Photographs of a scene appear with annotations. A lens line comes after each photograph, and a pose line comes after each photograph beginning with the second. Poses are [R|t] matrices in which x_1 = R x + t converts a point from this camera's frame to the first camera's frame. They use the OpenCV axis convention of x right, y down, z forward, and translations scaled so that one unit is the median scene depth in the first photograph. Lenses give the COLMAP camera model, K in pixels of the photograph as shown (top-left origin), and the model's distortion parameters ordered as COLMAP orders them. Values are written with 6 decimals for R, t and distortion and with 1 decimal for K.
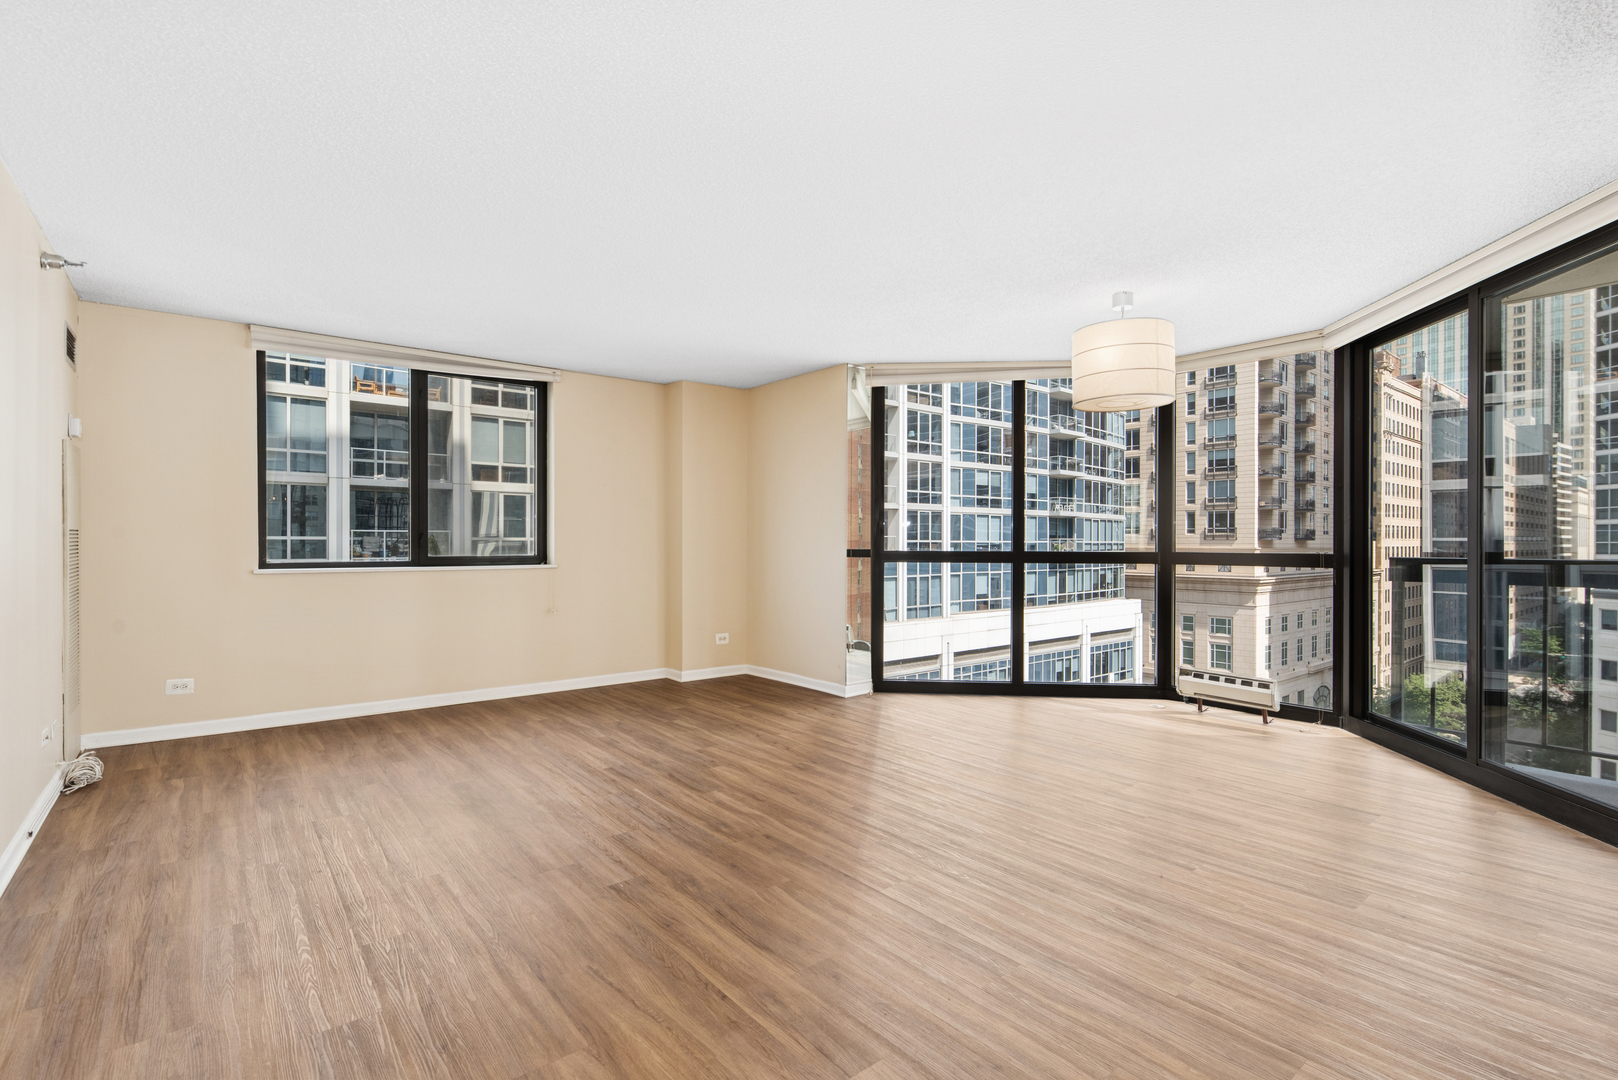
lens RADIAL K [[751.2, 0, 824.7], [0, 751.2, 550.7], [0, 0, 1]] dist [-0.000559, -0.002236]
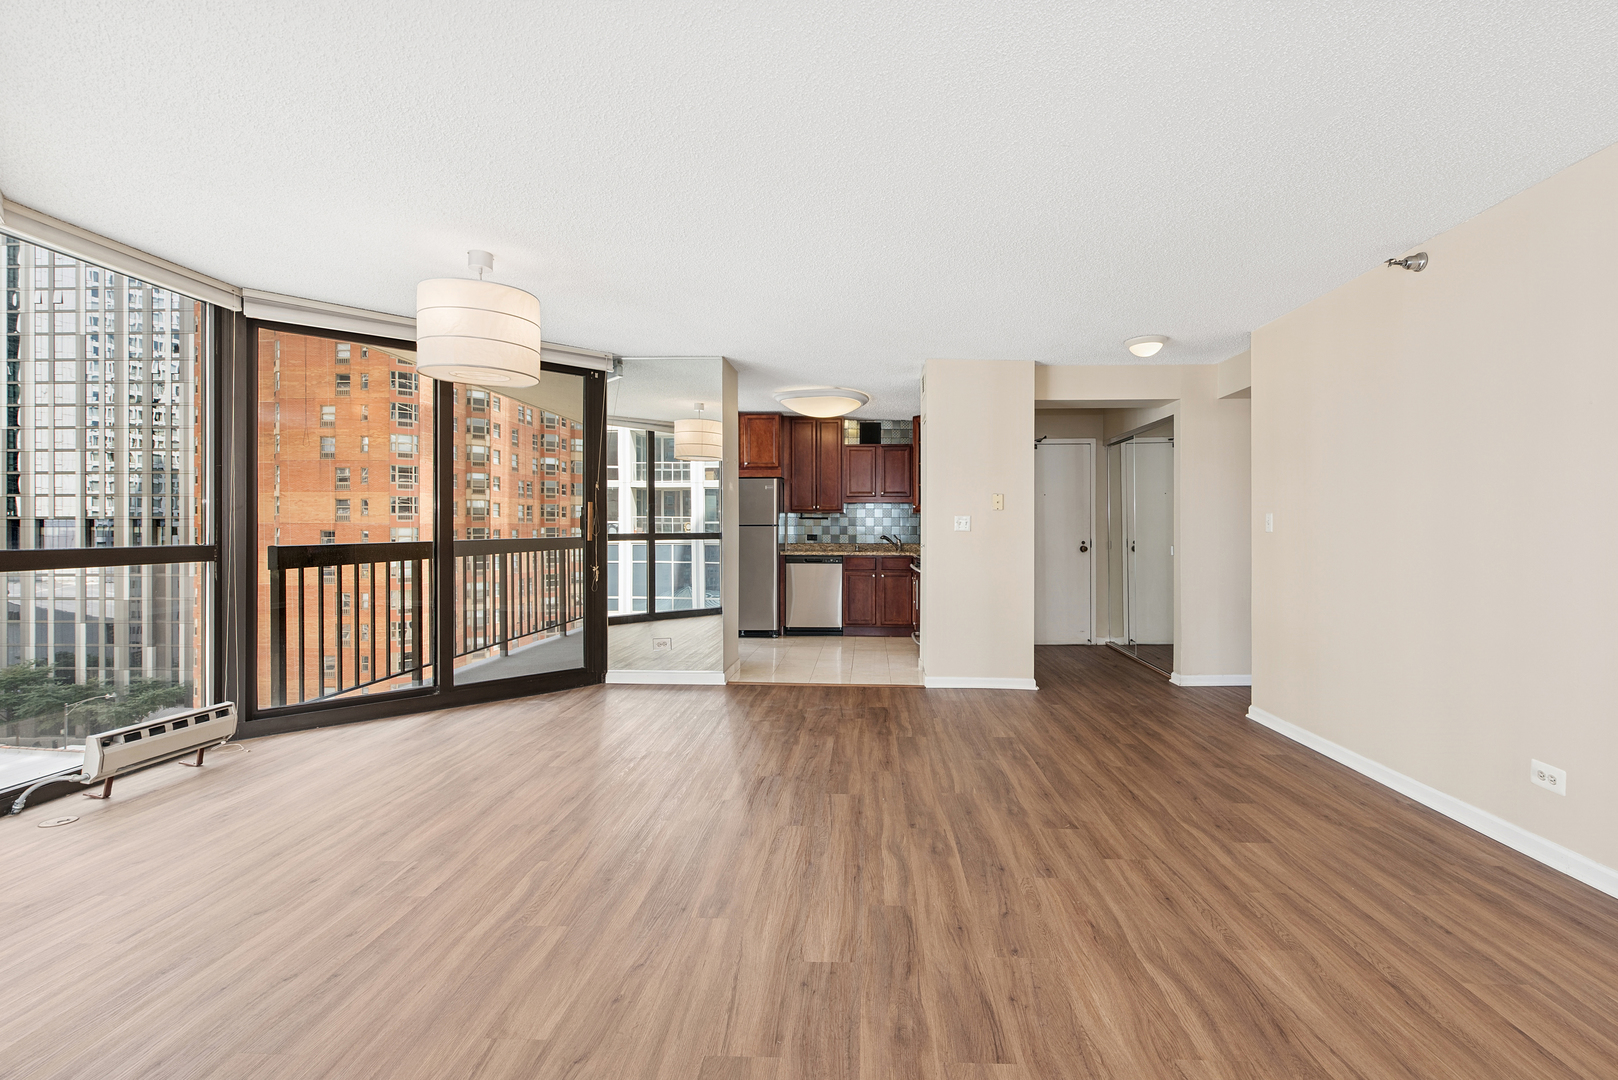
lens RADIAL K [[697.0, 0, 844.8], [0, 697.0, 527.3], [0, 0, 1]] dist [-0.000639, -0.000562]
pose [[-0.752472, -0.004145, 0.658612, -0.390843], [0.002940, 0.999949, 0.009653, -0.018091], [-0.658618, 0.009200, -0.752421, 1.103961]]
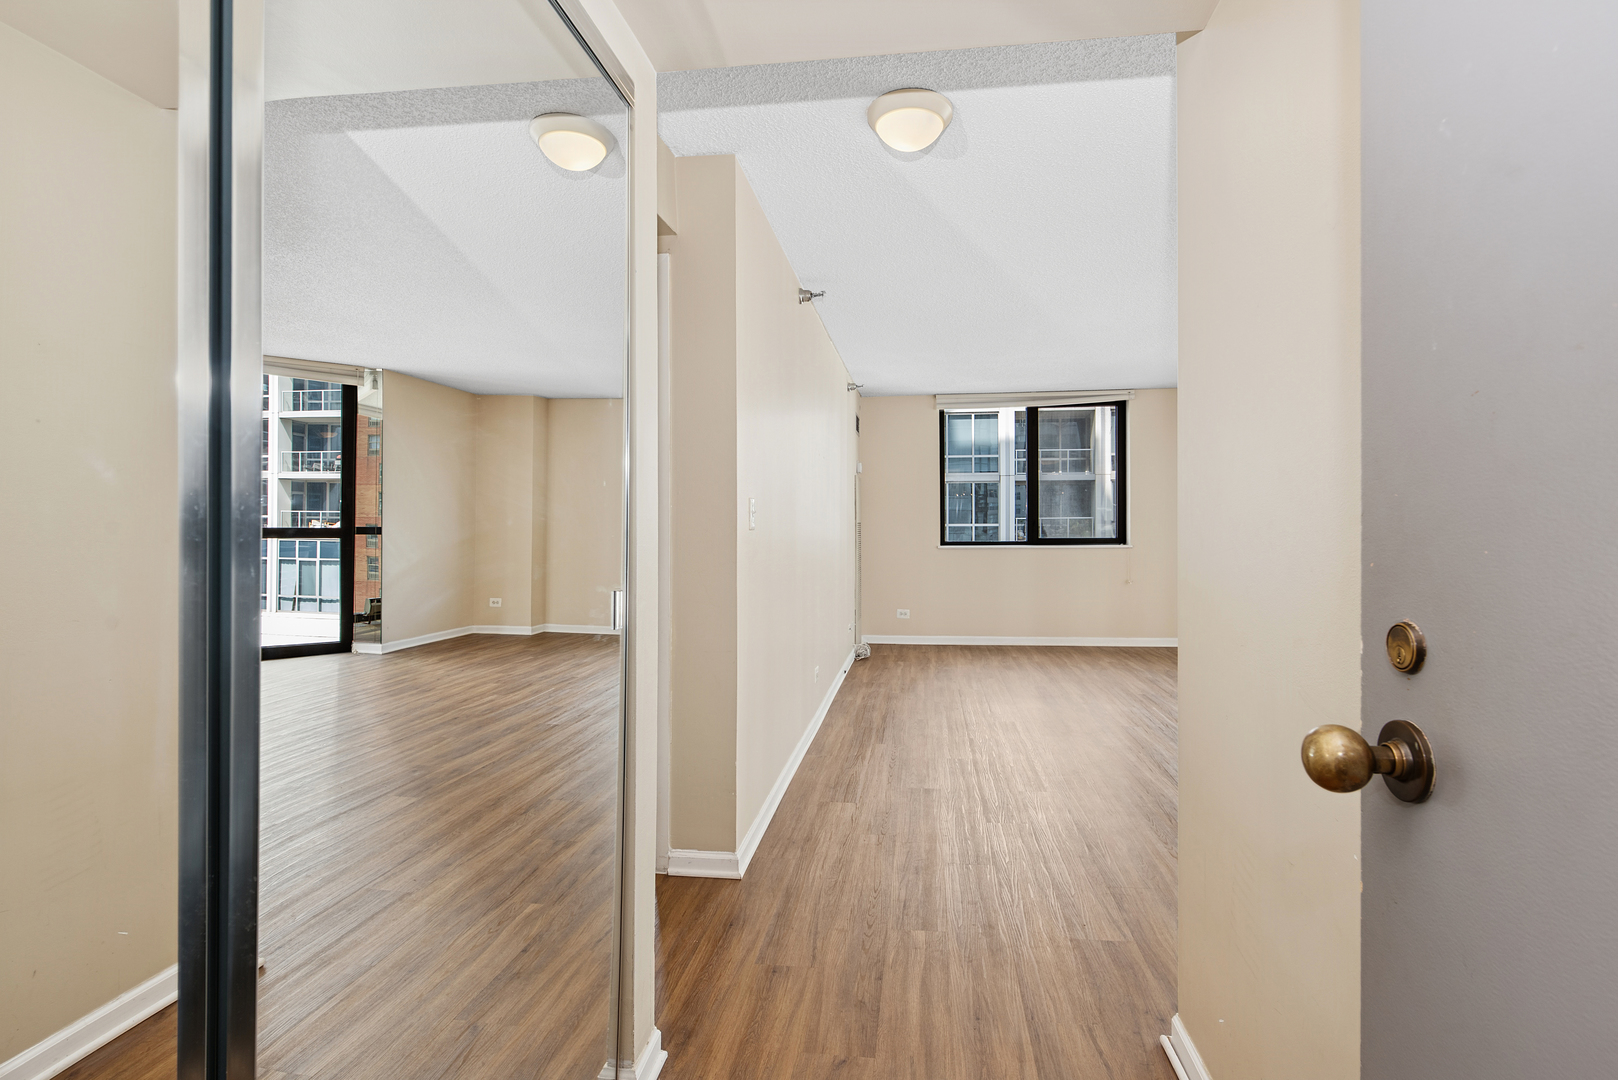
lens RADIAL K [[751.2, 0, 846.6], [0, 751.2, 521.7], [0, 0, 1]] dist [-0.000559, -0.002236]
pose [[0.700185, -0.012472, -0.713853, 0.250078], [0.000063, 0.999849, -0.017406, 0.001923], [0.713961, 0.012142, 0.700080, -0.266771]]
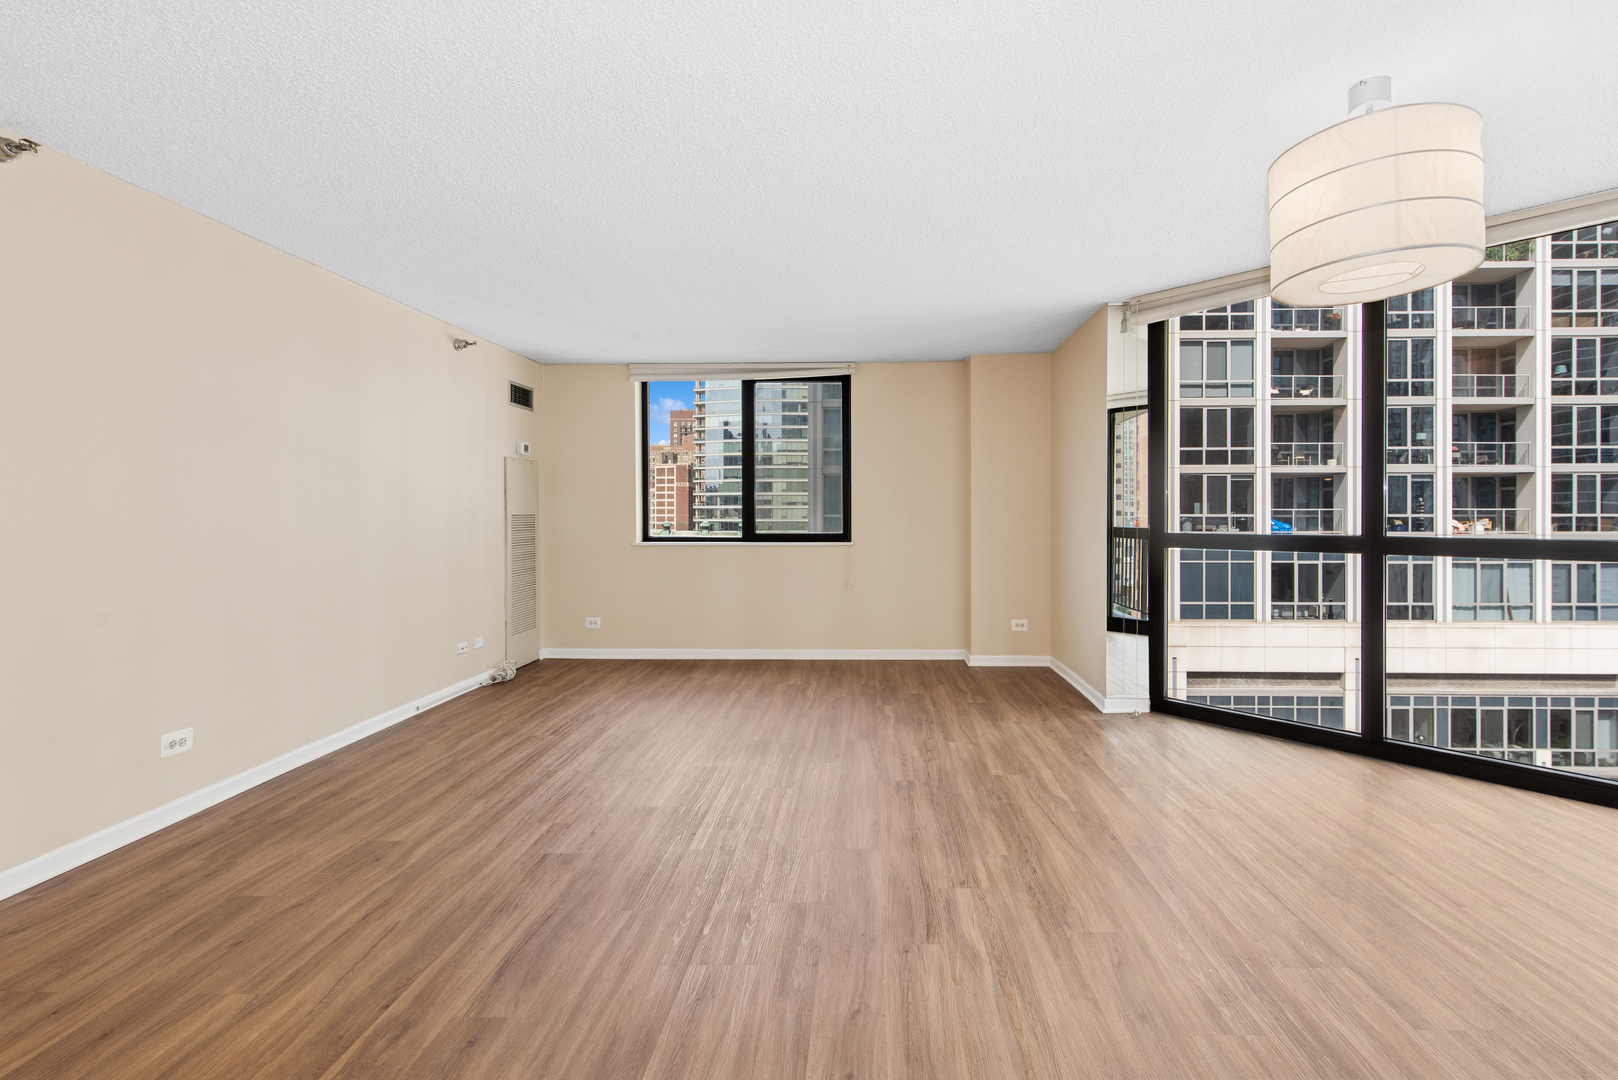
lens RADIAL K [[697.0, 0, 852.9], [0, 697.0, 517.9], [0, 0, 1]] dist [-0.000639, -0.000562]
pose [[0.757875, -0.004838, -0.652381, 0.363611], [-0.002724, 0.999940, -0.010581, -0.006946], [0.652394, 0.009796, 0.757817, 0.290181]]
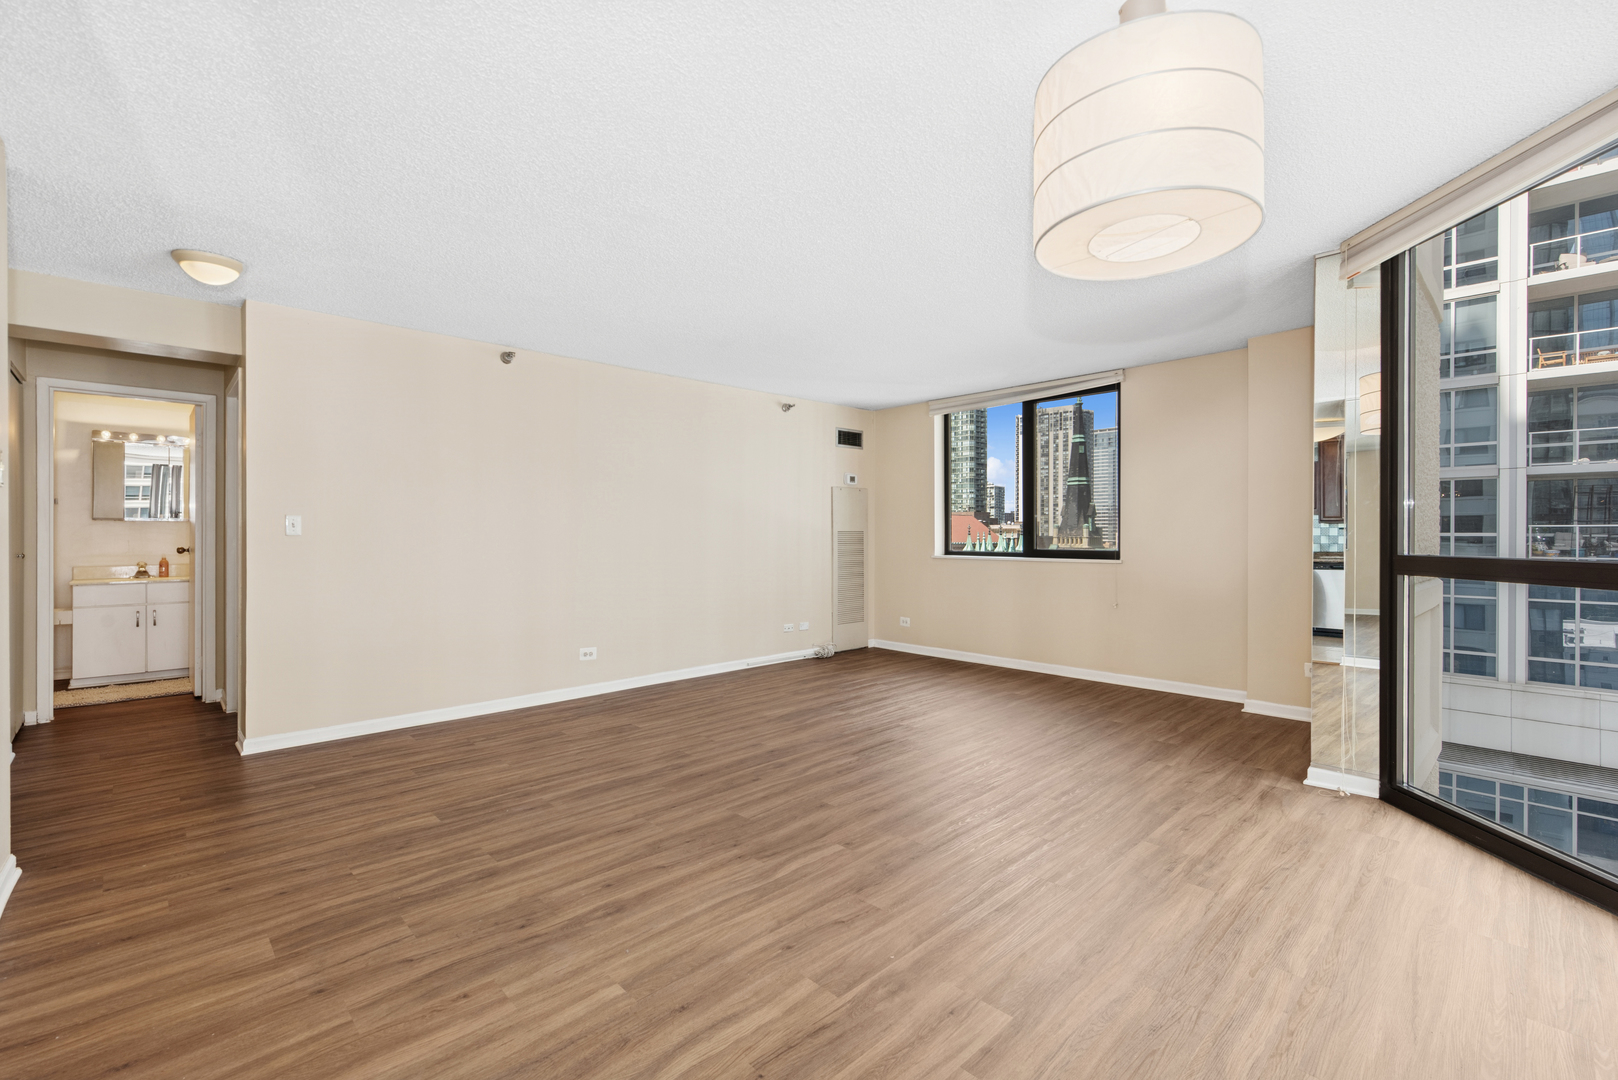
lens RADIAL K [[697.0, 0, 837.3], [0, 697.0, 537.2], [0, 0, 1]] dist [-0.000639, -0.000562]
pose [[0.101400, -0.001649, -0.994844, 0.661783], [-0.012799, 0.999914, -0.002962, -0.005449], [0.994763, 0.013034, 0.101370, 0.634841]]
